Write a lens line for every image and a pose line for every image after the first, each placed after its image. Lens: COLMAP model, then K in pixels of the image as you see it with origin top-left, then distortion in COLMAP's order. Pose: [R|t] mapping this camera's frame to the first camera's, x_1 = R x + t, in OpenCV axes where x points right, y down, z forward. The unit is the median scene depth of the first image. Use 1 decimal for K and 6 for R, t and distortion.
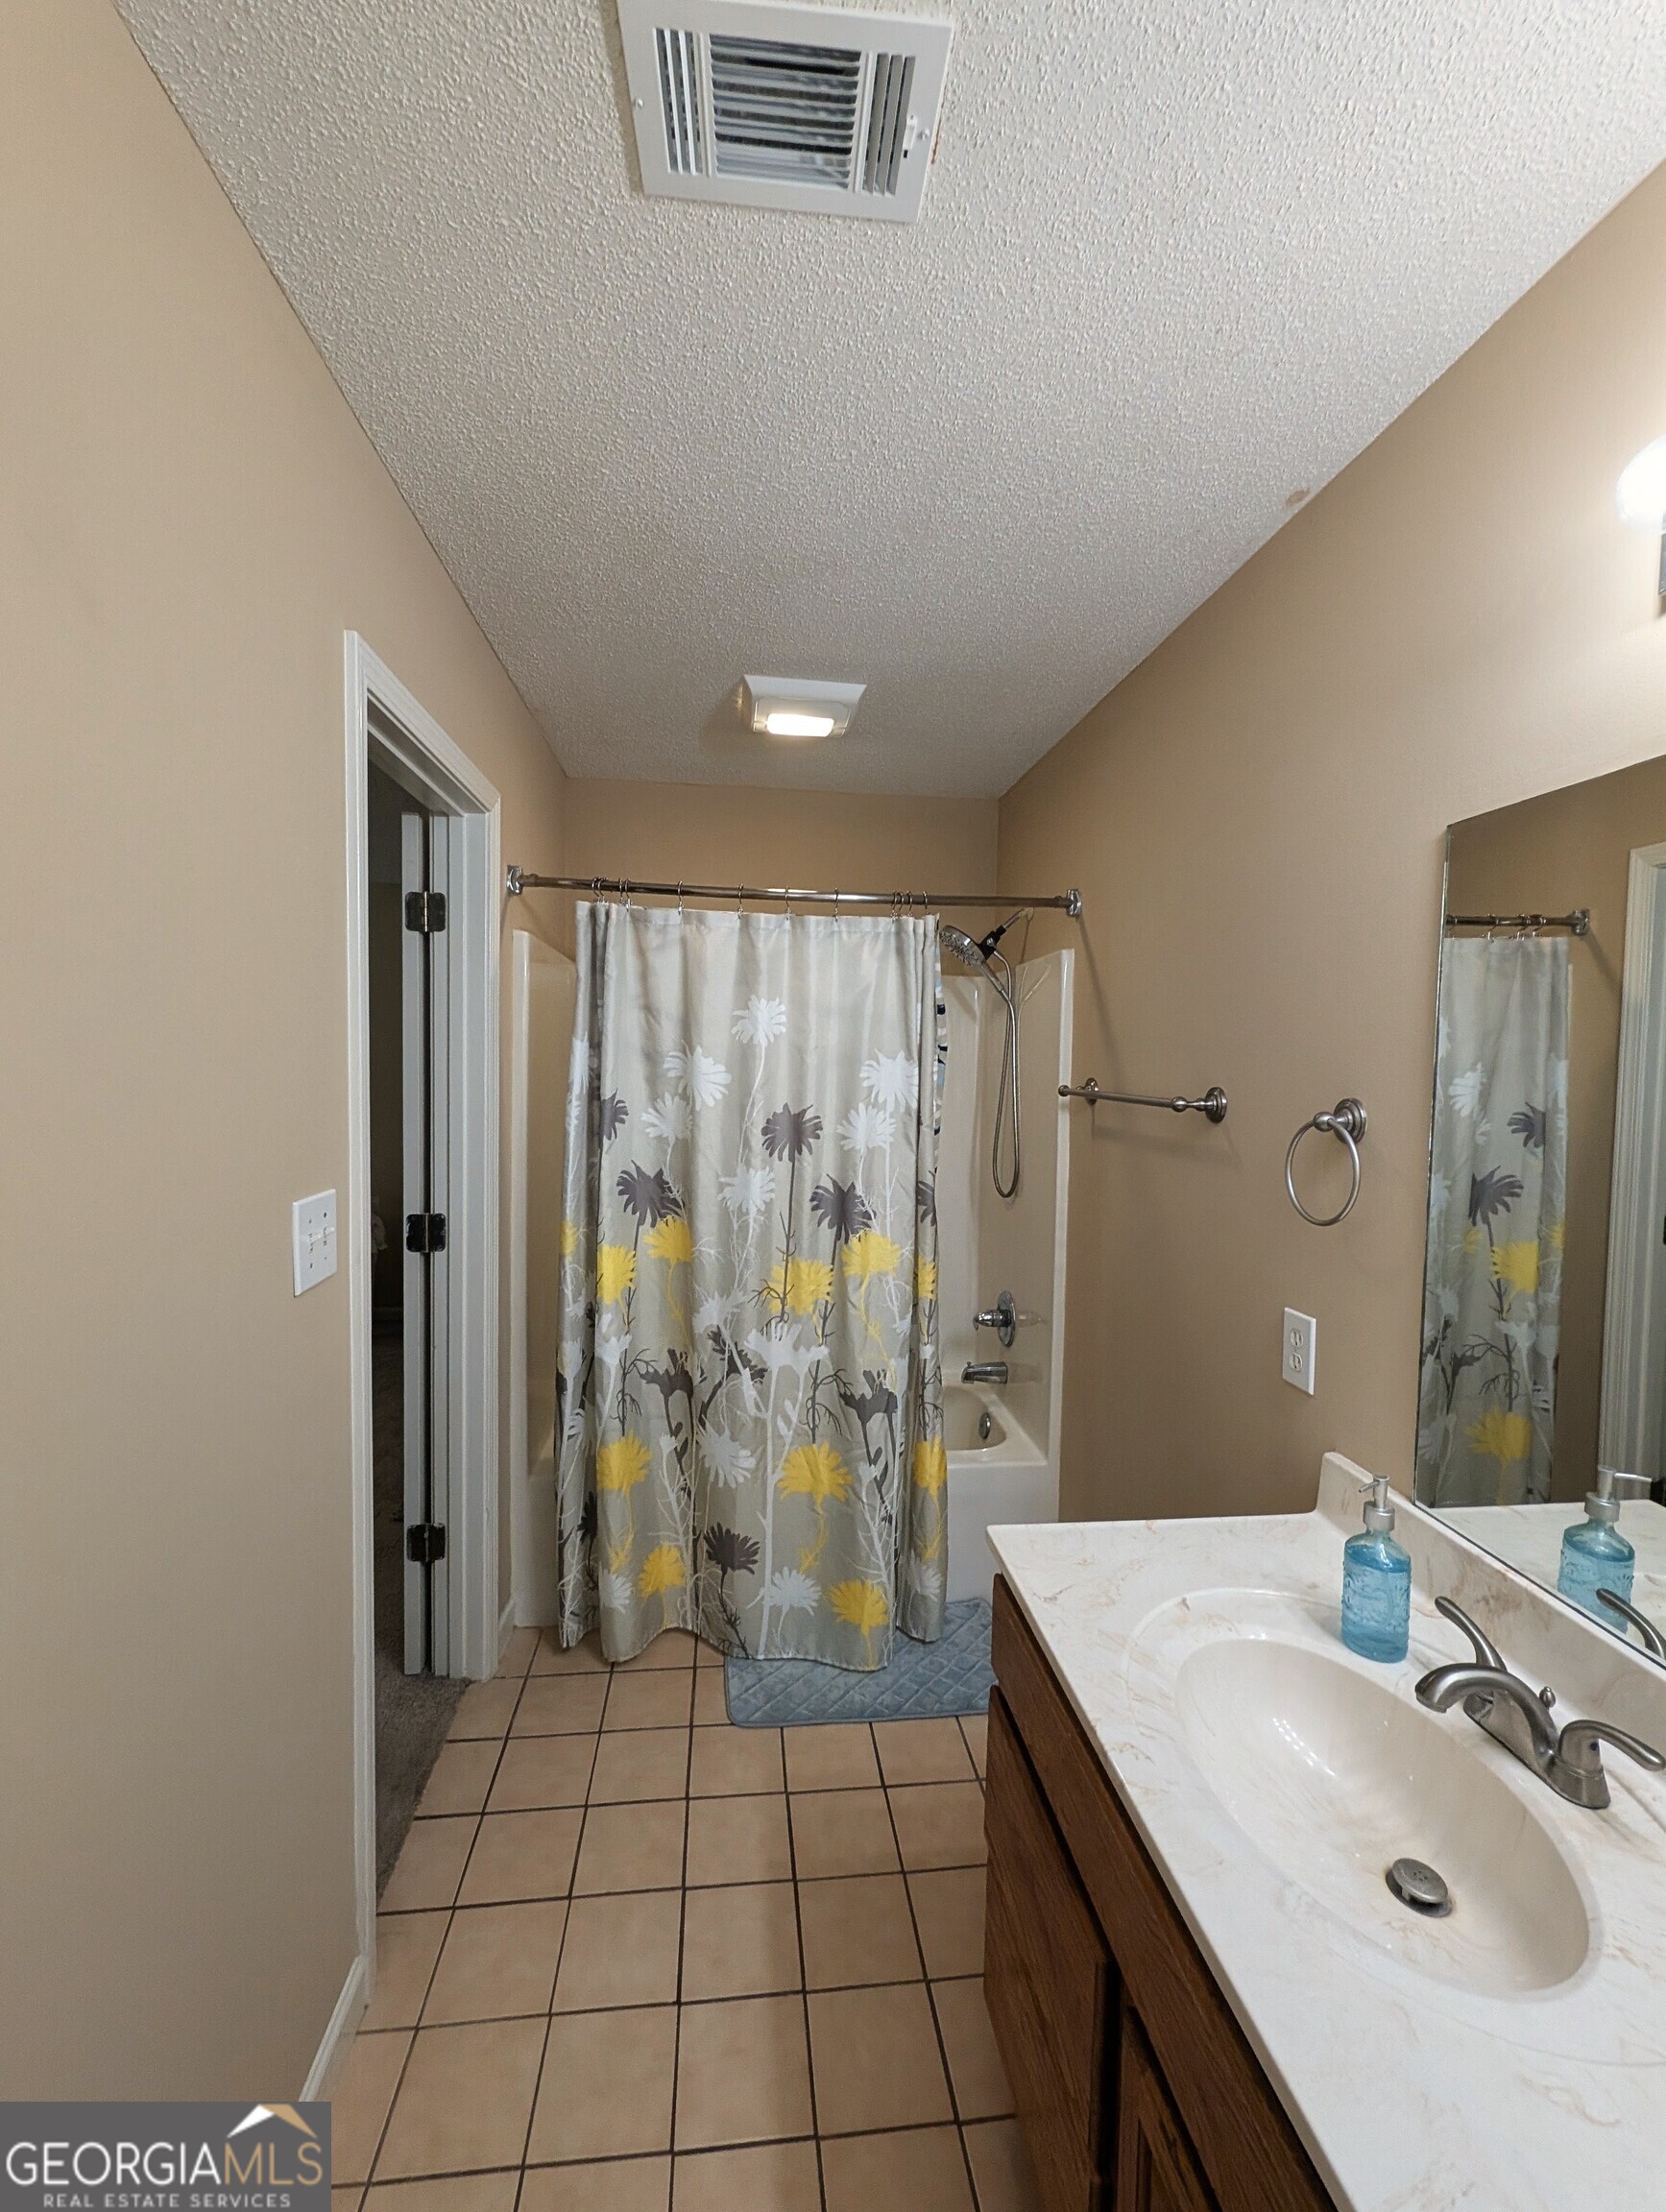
lens RADIAL K [[880.7, 0, 833.0], [0, 880.7, 1106.0], [0, 0, 1]] dist [0.000070, 0.000007]
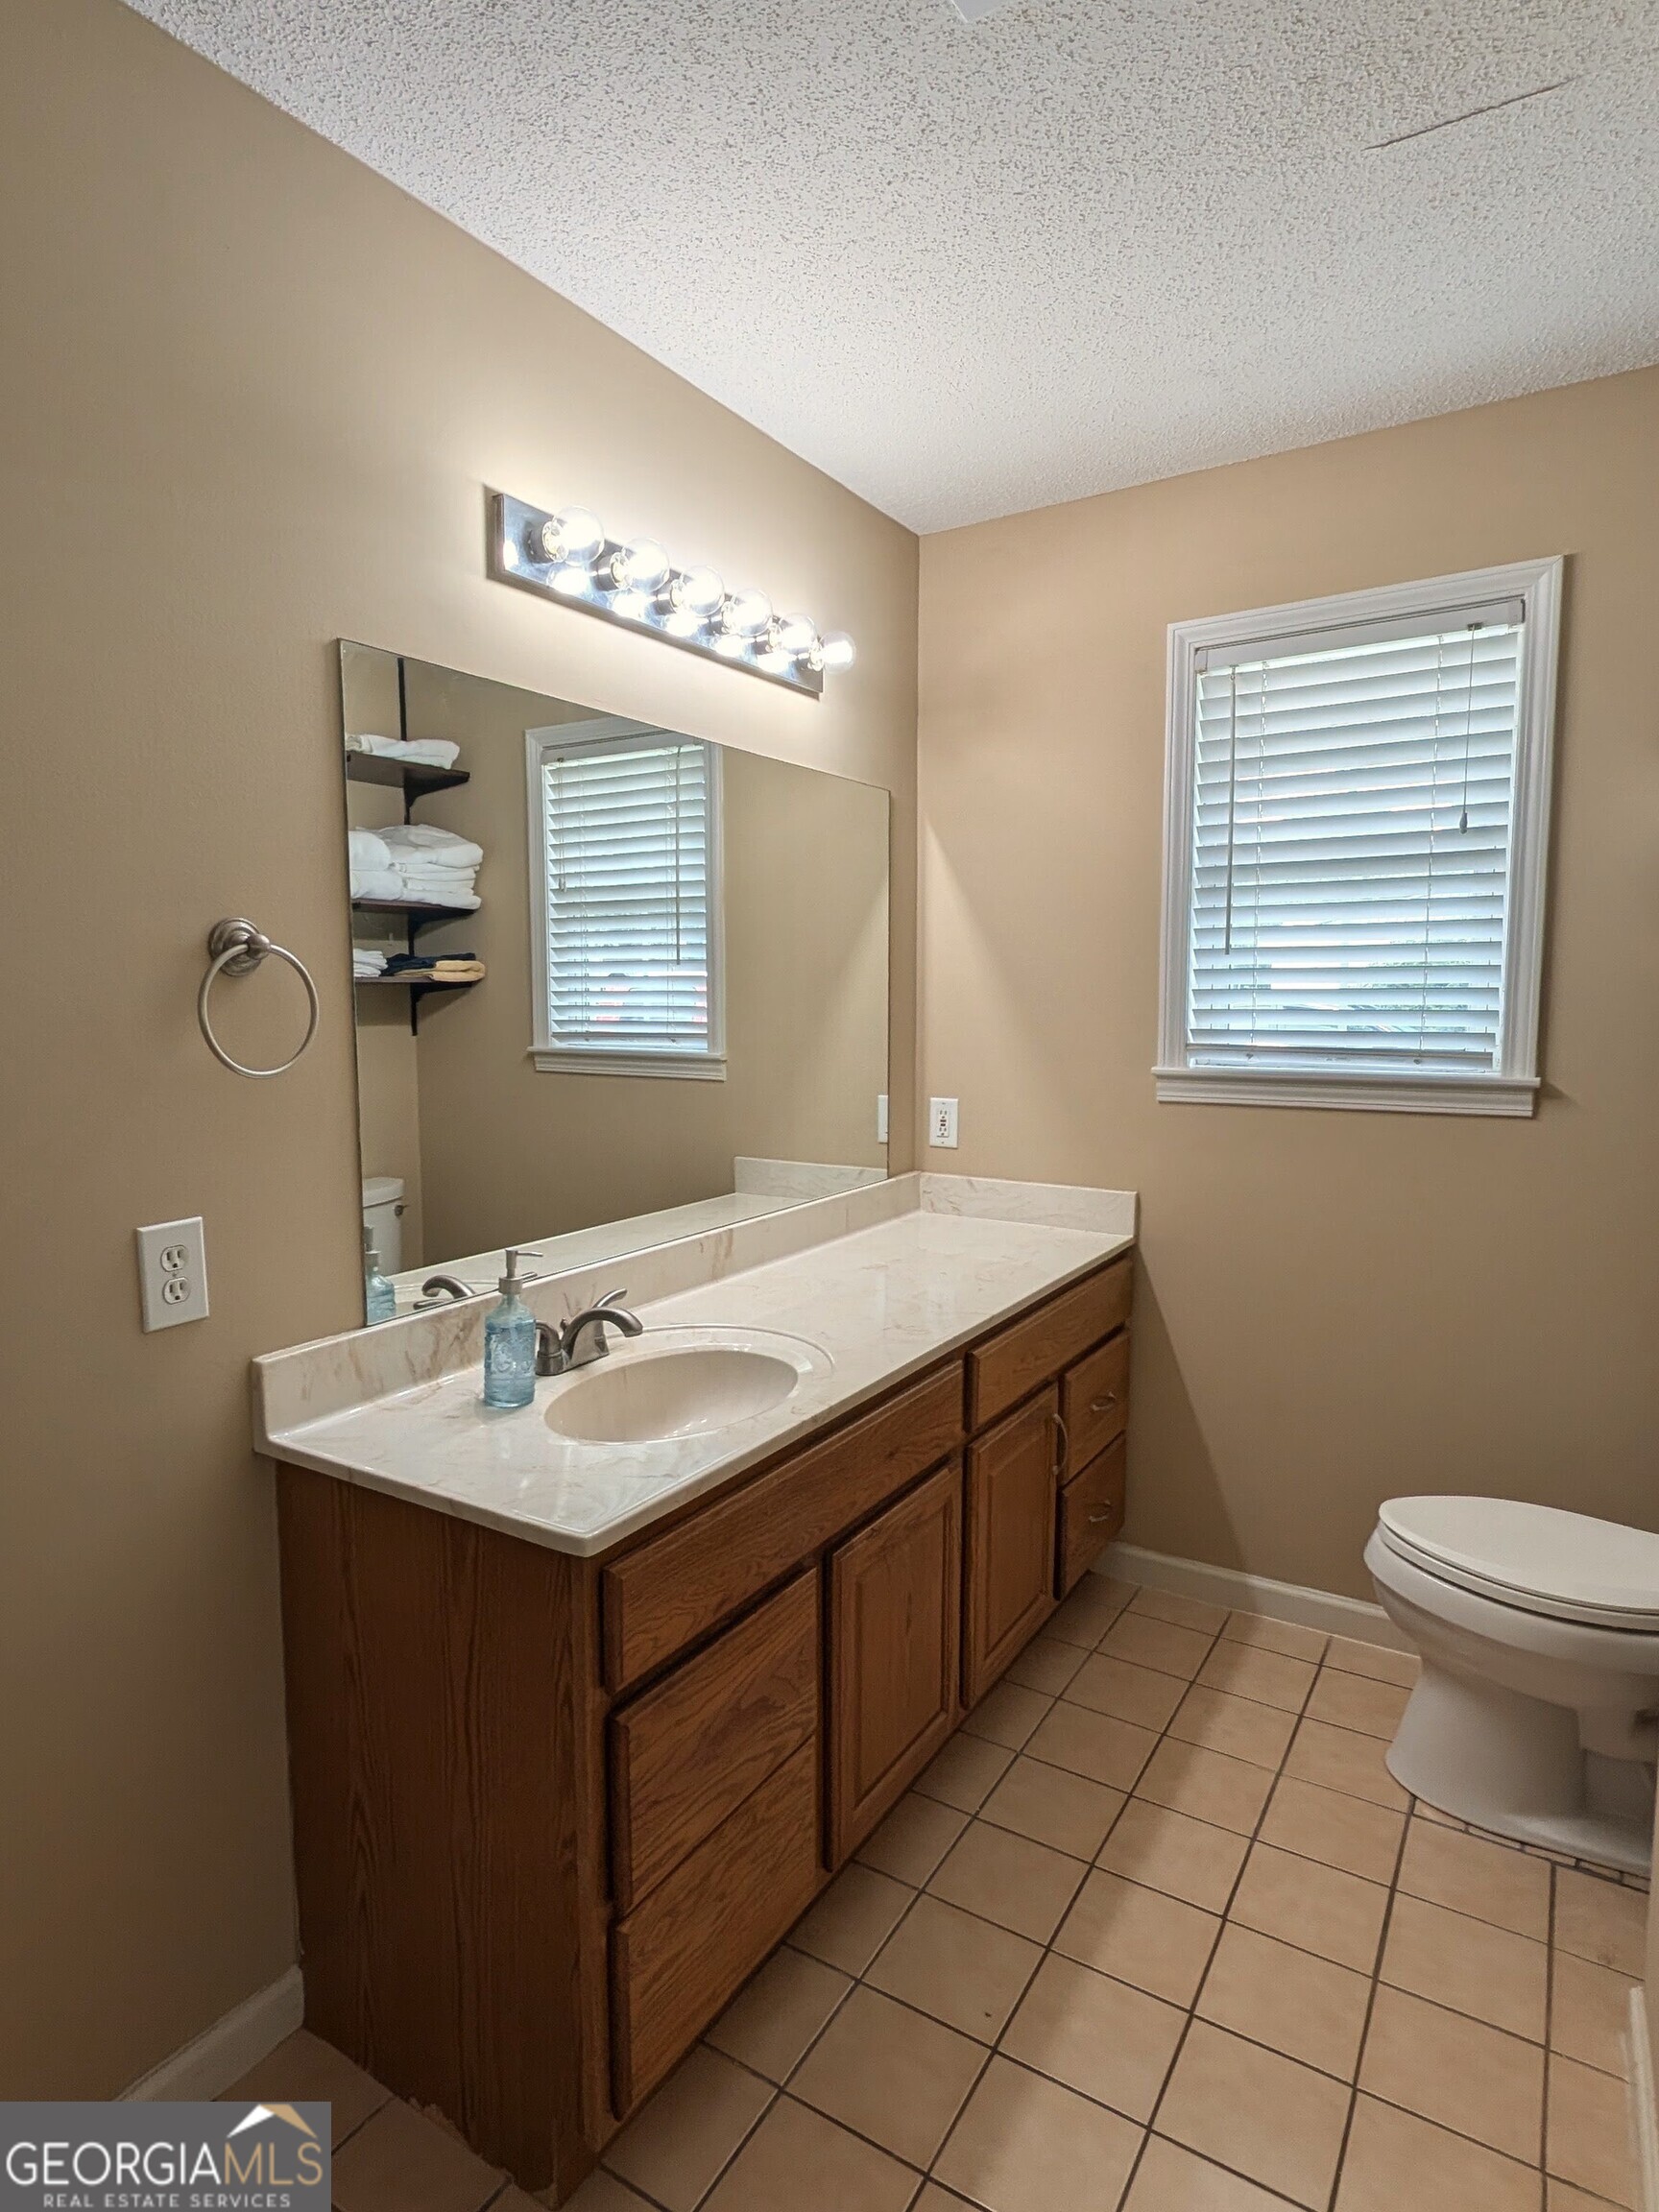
lens RADIAL K [[1178.0, 0, 829.5], [0, 1178.0, 1106.0], [0, 0, 1]] dist [-0.000056, -0.000017]
pose [[-0.795538, -0.066671, 0.602224, -0.454227], [0.024307, 0.989616, 0.141668, 0.026731], [-0.605416, 0.127341, -0.785657, 1.438750]]
